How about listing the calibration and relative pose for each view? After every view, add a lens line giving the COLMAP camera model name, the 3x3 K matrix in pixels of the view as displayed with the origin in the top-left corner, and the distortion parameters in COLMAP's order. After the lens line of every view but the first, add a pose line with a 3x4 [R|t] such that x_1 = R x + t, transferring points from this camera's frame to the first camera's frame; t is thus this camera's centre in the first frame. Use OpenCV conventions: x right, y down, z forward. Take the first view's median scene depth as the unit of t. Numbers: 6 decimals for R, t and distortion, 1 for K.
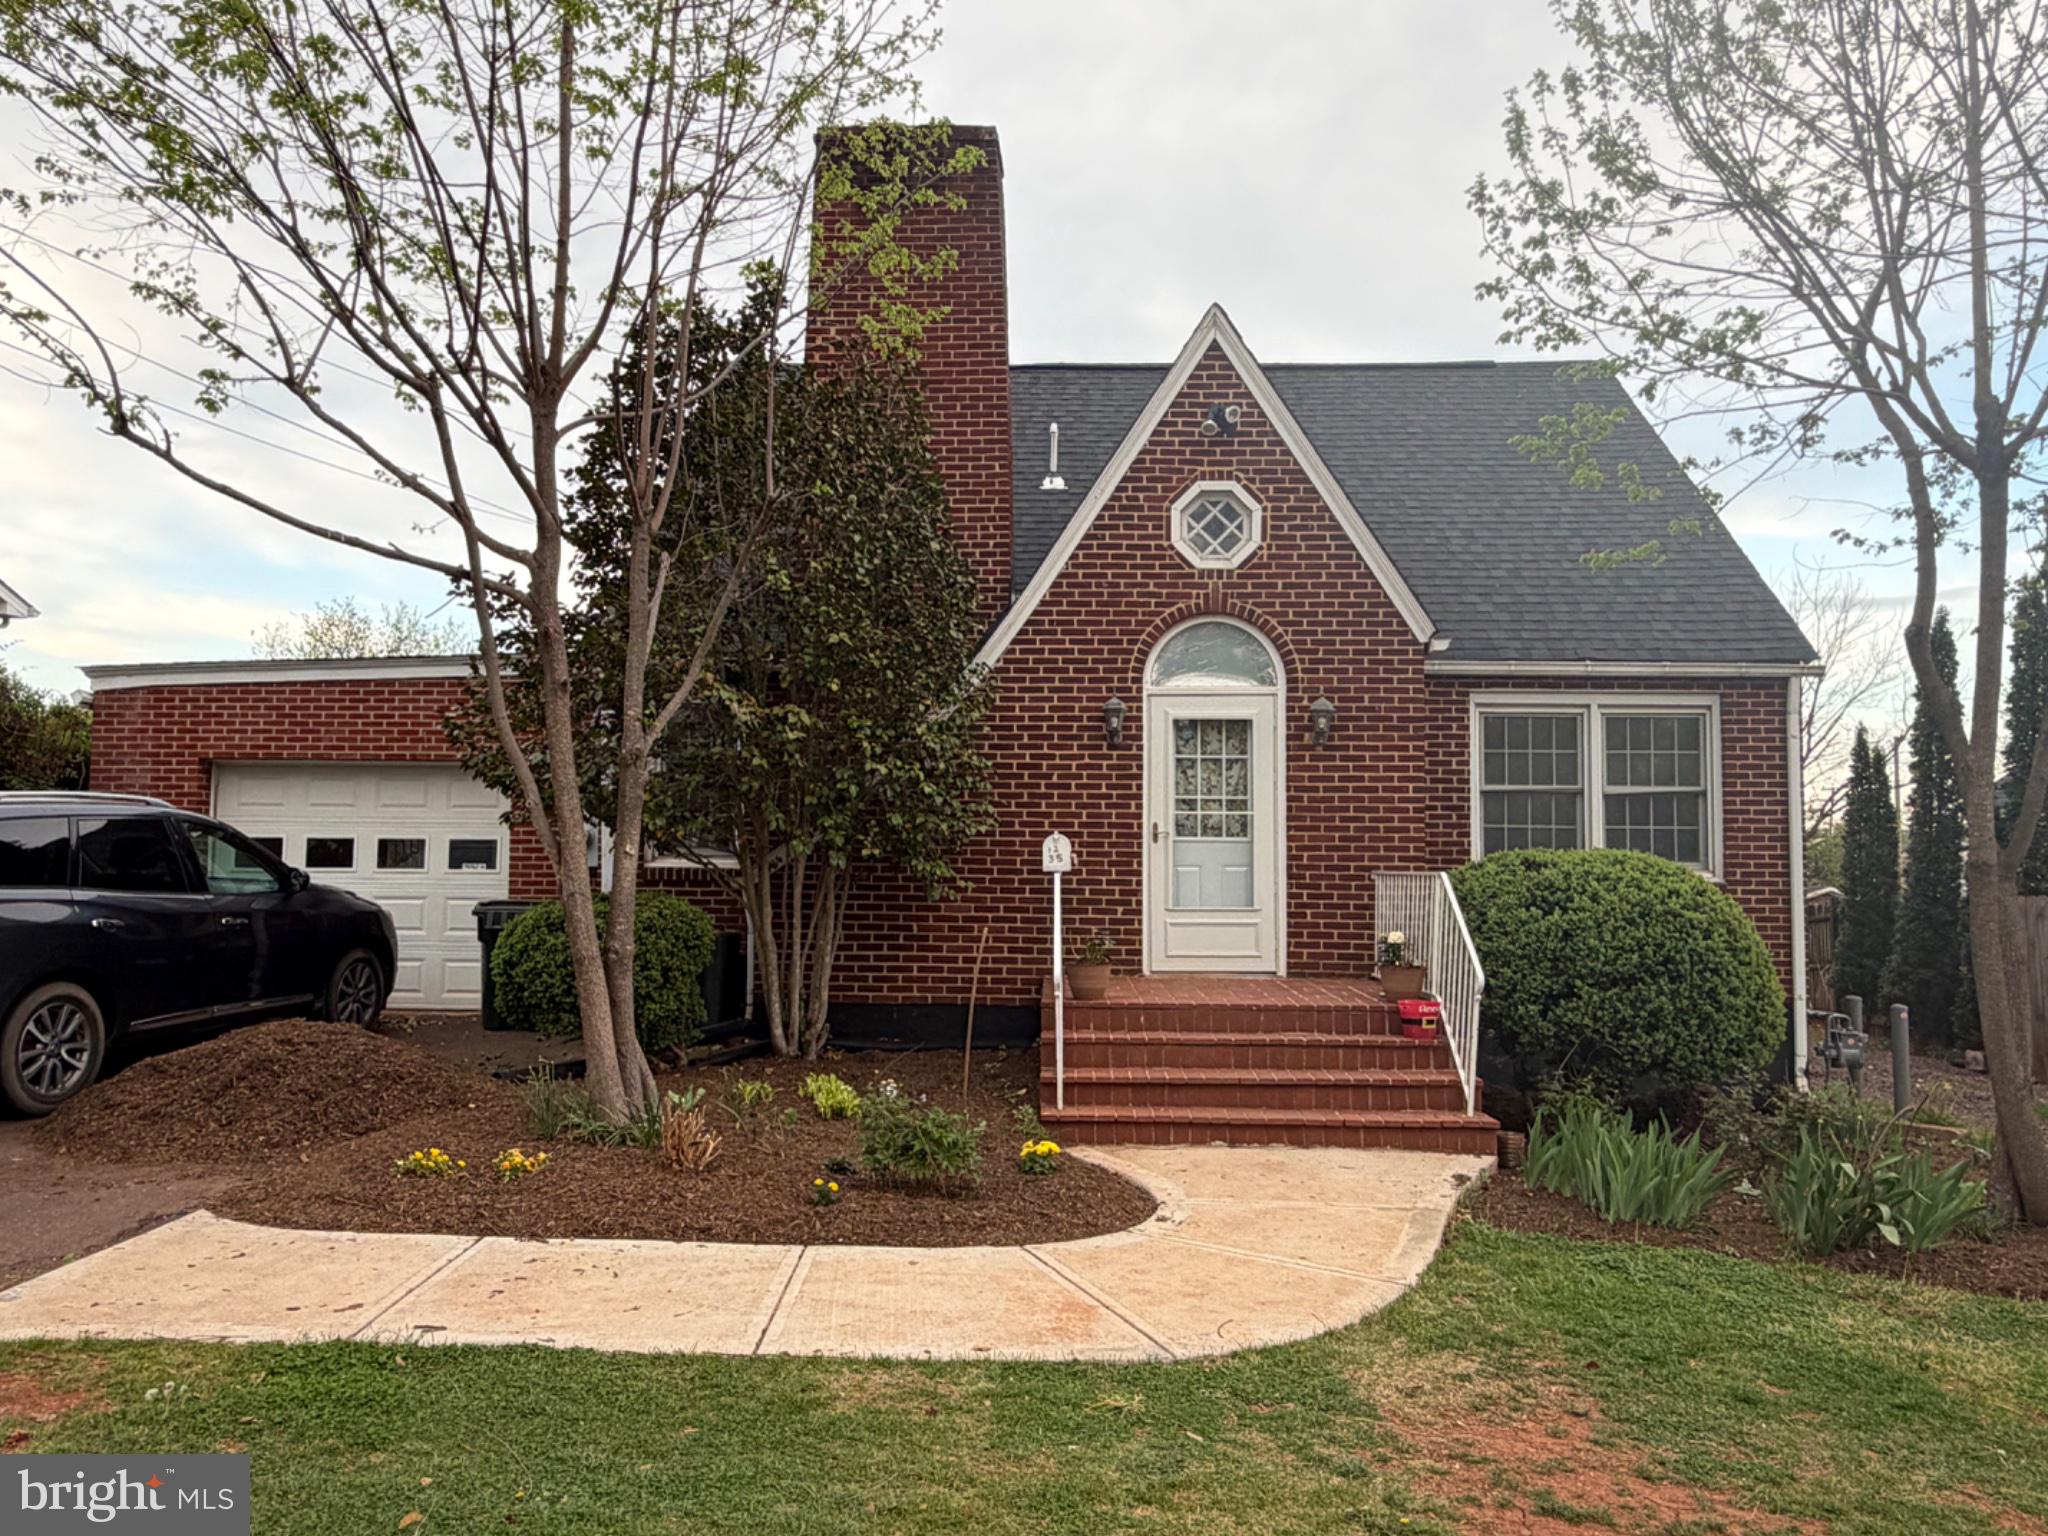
lens RADIAL K [[1465.7, 0, 1034.0], [0, 1465.7, 770.2], [0, 0, 1]] dist [-0.004485, 0.010619]
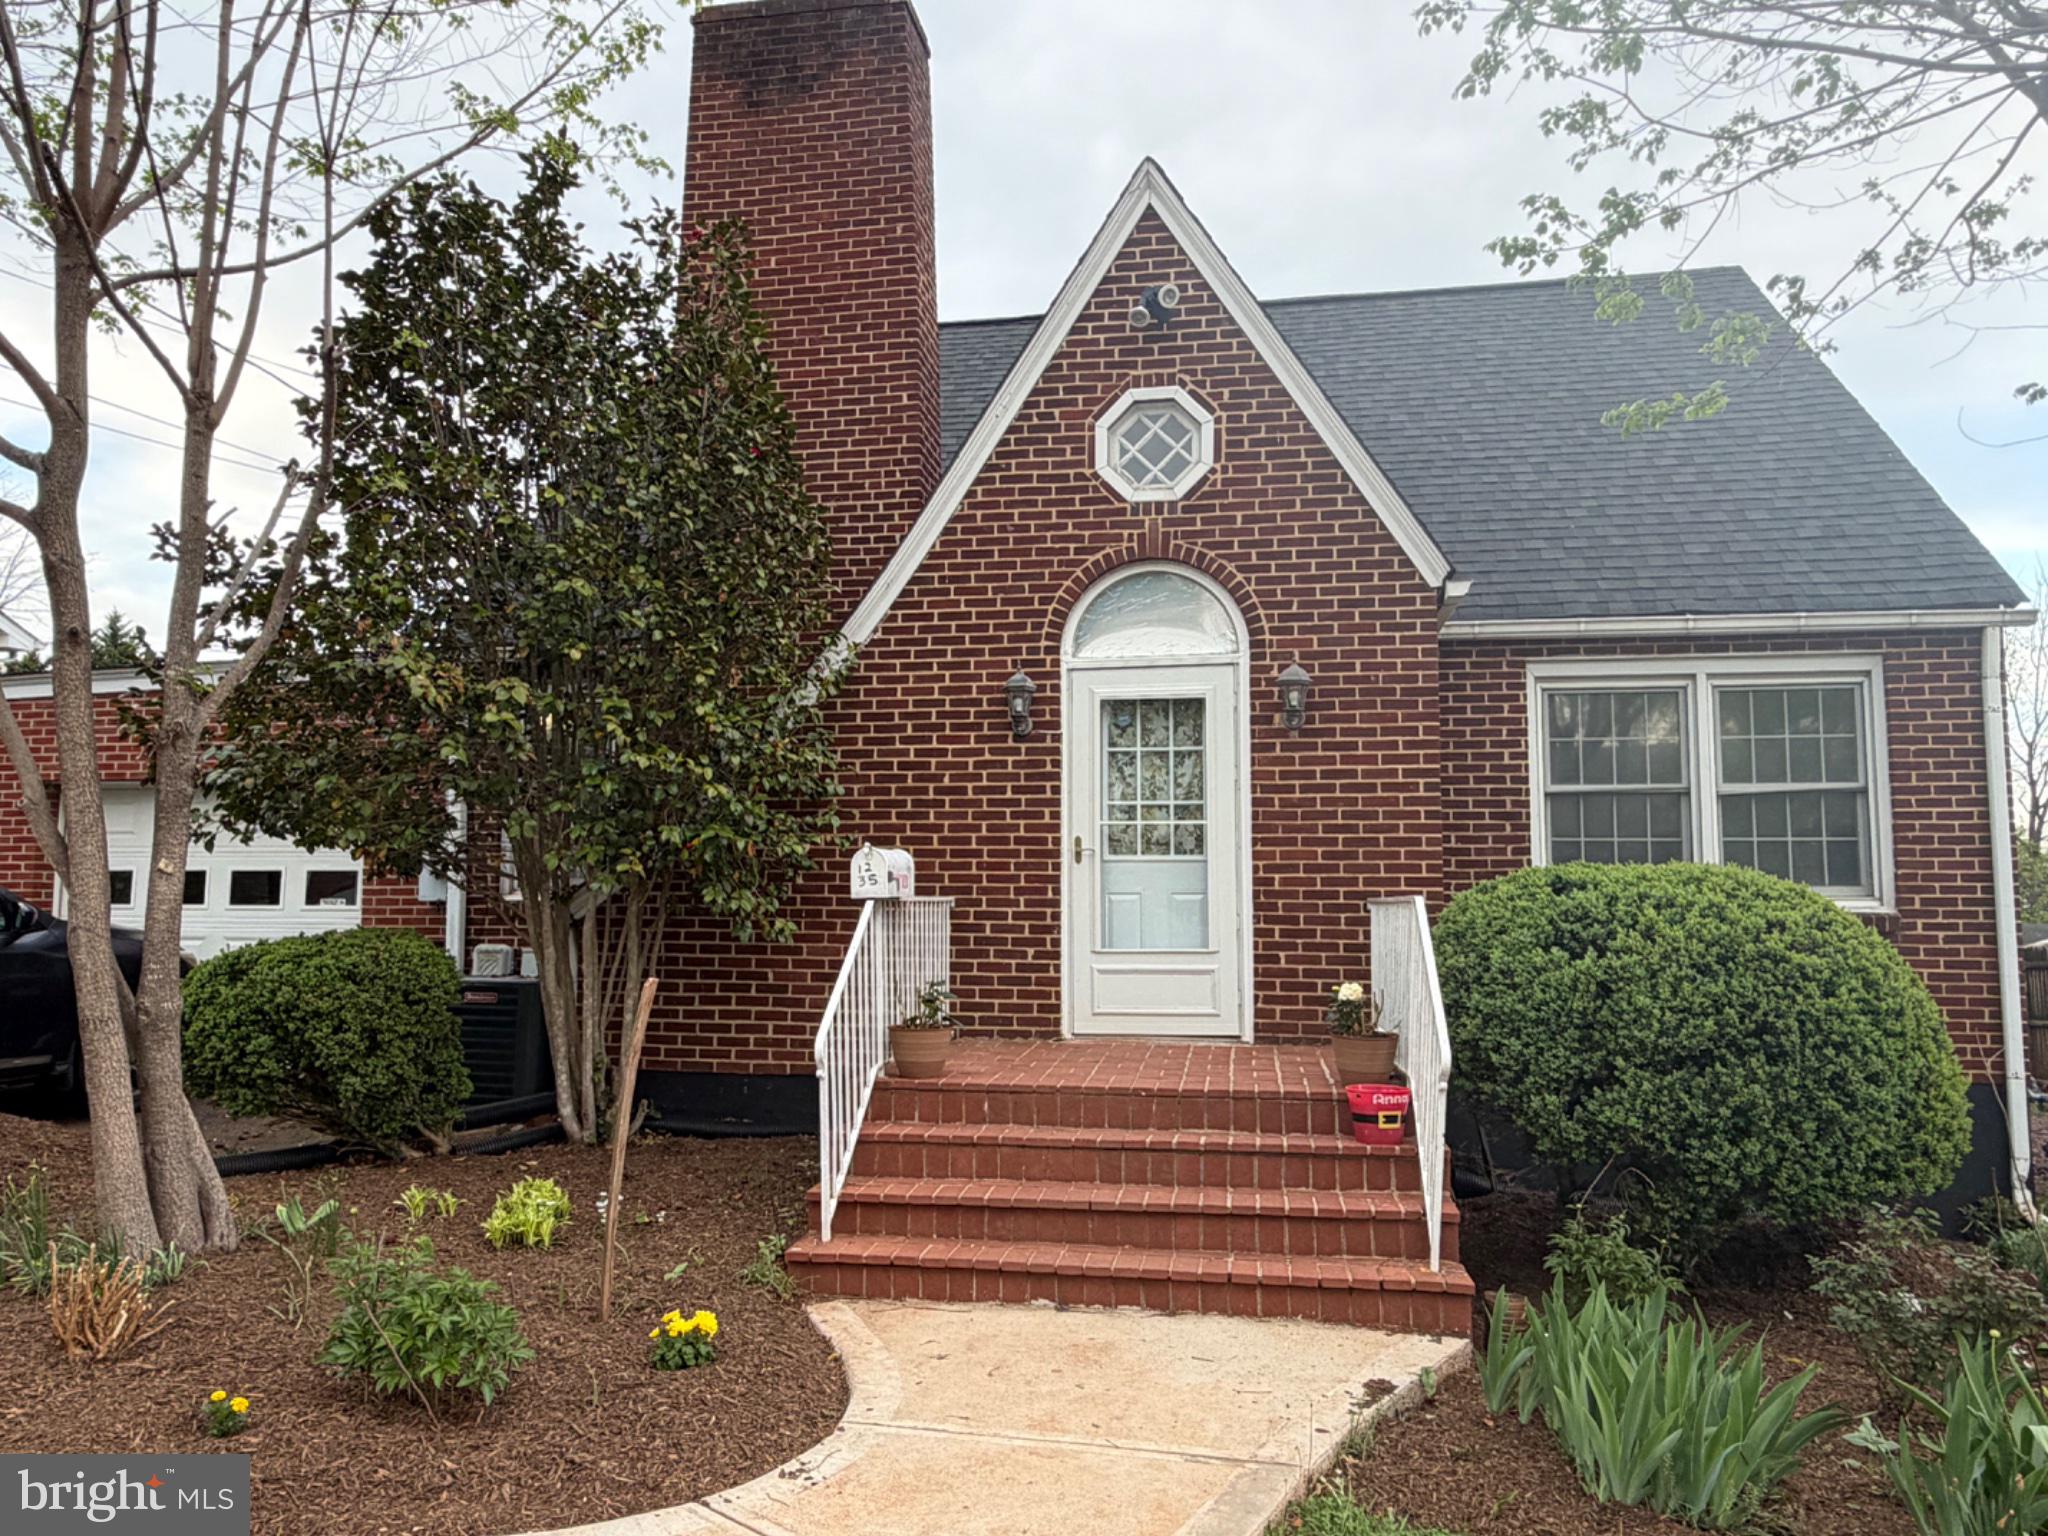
lens RADIAL K [[1465.7, 0, 1011.2], [0, 1465.7, 766.2], [0, 0, 1]] dist [-0.004485, 0.010619]
pose [[0.990129, -0.018359, -0.138952, 0.153996], [0.013947, 0.999369, -0.032656, 0.023645], [0.139464, 0.030396, 0.989761, 0.242537]]
